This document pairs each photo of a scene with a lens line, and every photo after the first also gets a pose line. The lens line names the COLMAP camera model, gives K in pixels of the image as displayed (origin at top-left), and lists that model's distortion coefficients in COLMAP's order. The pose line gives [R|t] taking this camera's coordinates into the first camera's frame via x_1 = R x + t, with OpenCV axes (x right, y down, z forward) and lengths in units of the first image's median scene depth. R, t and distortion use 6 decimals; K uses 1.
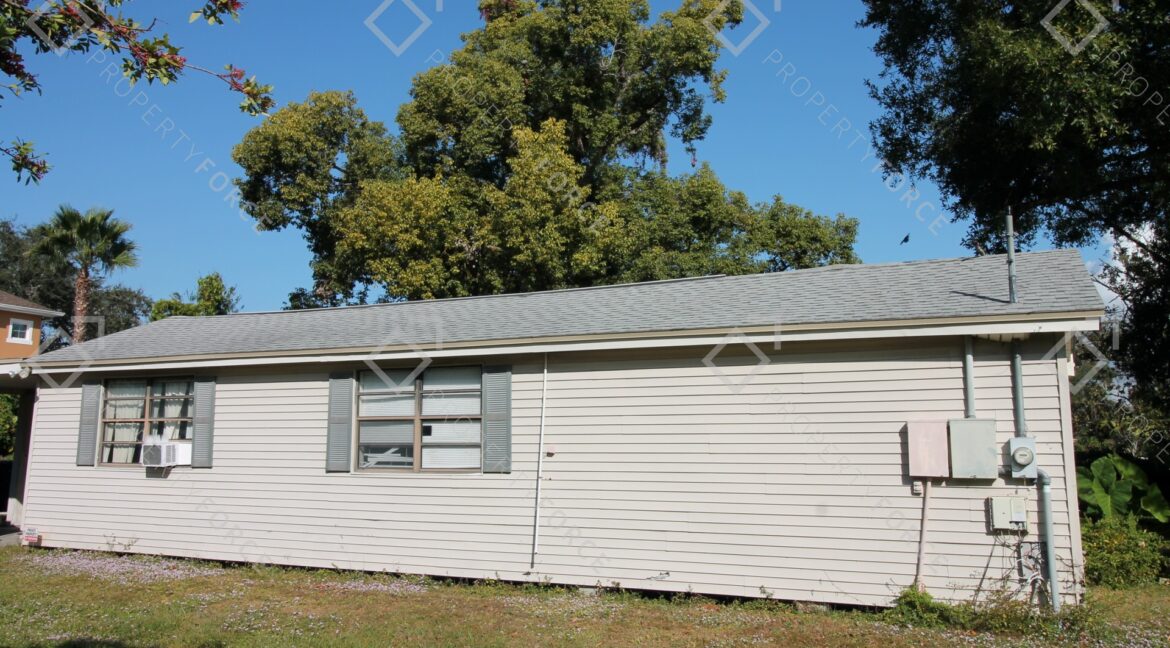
lens RADIAL K [[655.7, 0, 584.5], [0, 655.7, 388.3], [0, 0, 1]] dist [0.004777, 0.000374]
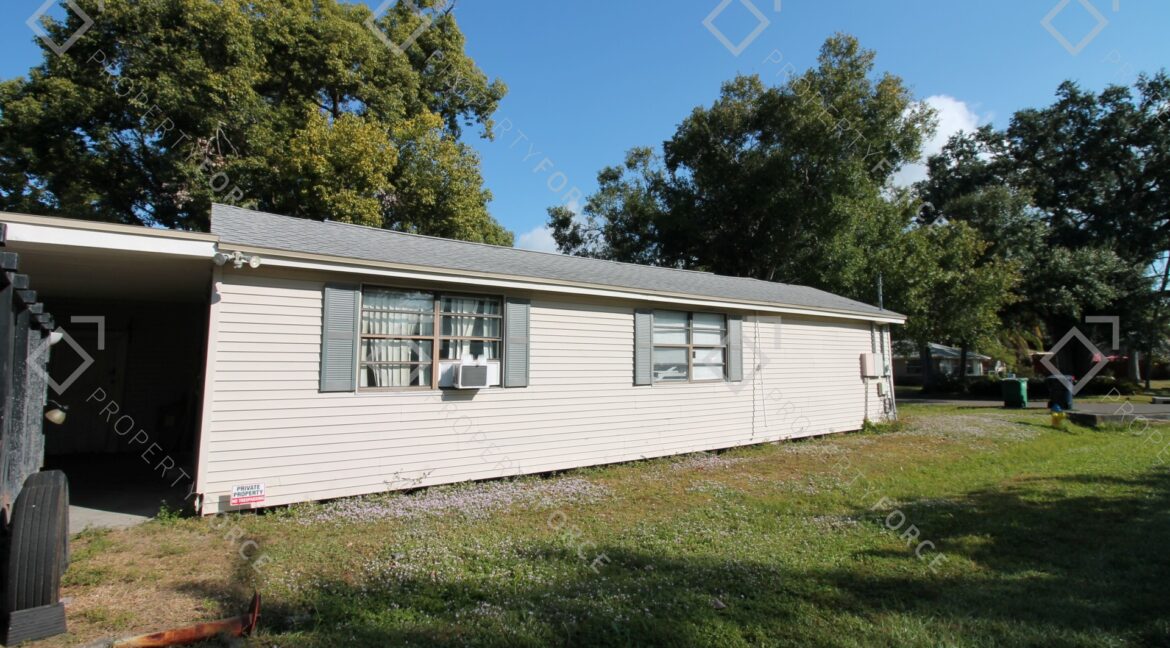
lens RADIAL K [[558.5, 0, 585.0], [0, 558.5, 324.0], [0, 0, 1]] dist [-0.004089, -0.000904]
pose [[0.588170, 0.052673, 0.807020, -1.231845], [-0.071933, 0.997329, -0.012669, 0.025865], [-0.805532, -0.050600, 0.590388, 0.406062]]
